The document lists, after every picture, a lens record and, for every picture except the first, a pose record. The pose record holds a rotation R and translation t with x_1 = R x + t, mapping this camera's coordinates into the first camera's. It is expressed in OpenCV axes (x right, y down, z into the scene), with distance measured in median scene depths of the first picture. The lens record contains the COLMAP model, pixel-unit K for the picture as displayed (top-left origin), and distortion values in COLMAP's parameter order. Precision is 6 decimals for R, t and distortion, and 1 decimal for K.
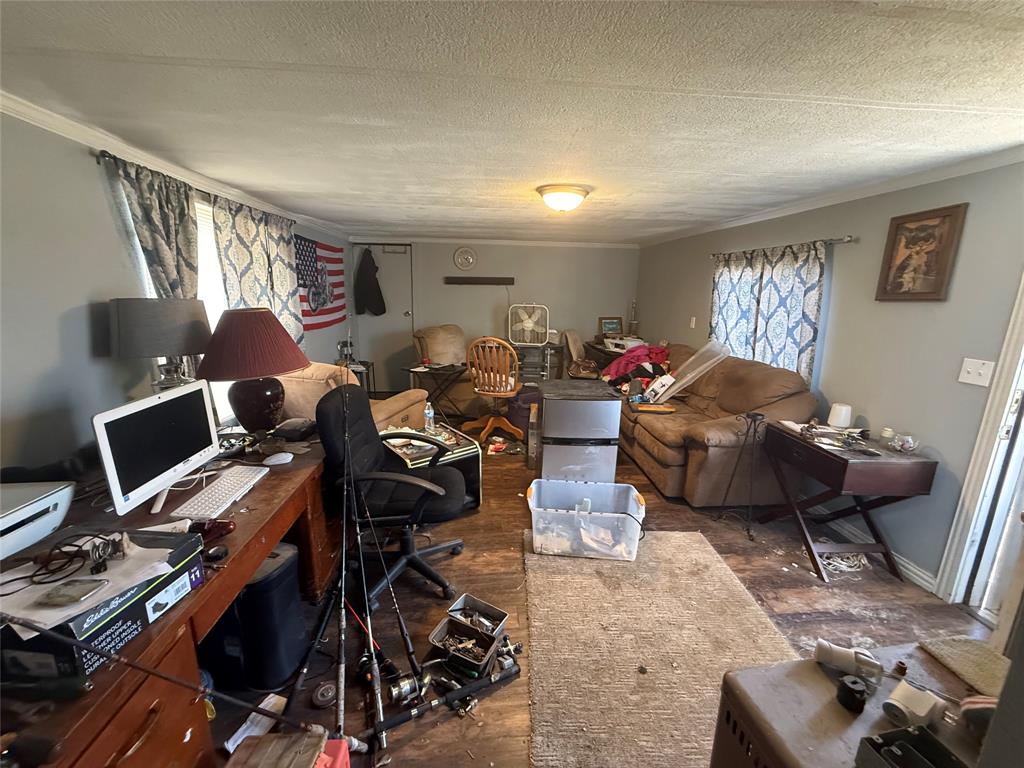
lens RADIAL K [[407.9, 0, 512.0], [0, 407.9, 384.0], [0, 0, 1]] dist [0.001164, 0.000064]
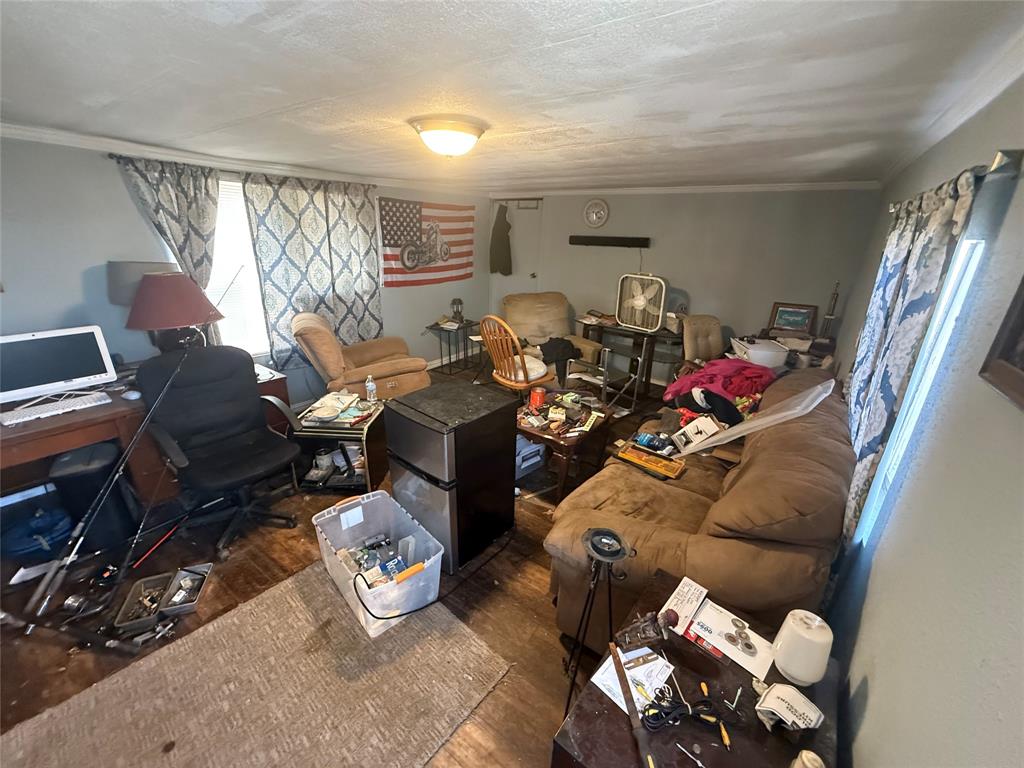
lens RADIAL K [[407.9, 0, 512.0], [0, 407.9, 384.0], [0, 0, 1]] dist [0.001164, 0.000064]
pose [[0.756710, 0.236315, -0.609545, 0.394881], [-0.165790, 0.971269, 0.170734, -0.094970], [0.632380, -0.028140, 0.774147, 0.271837]]
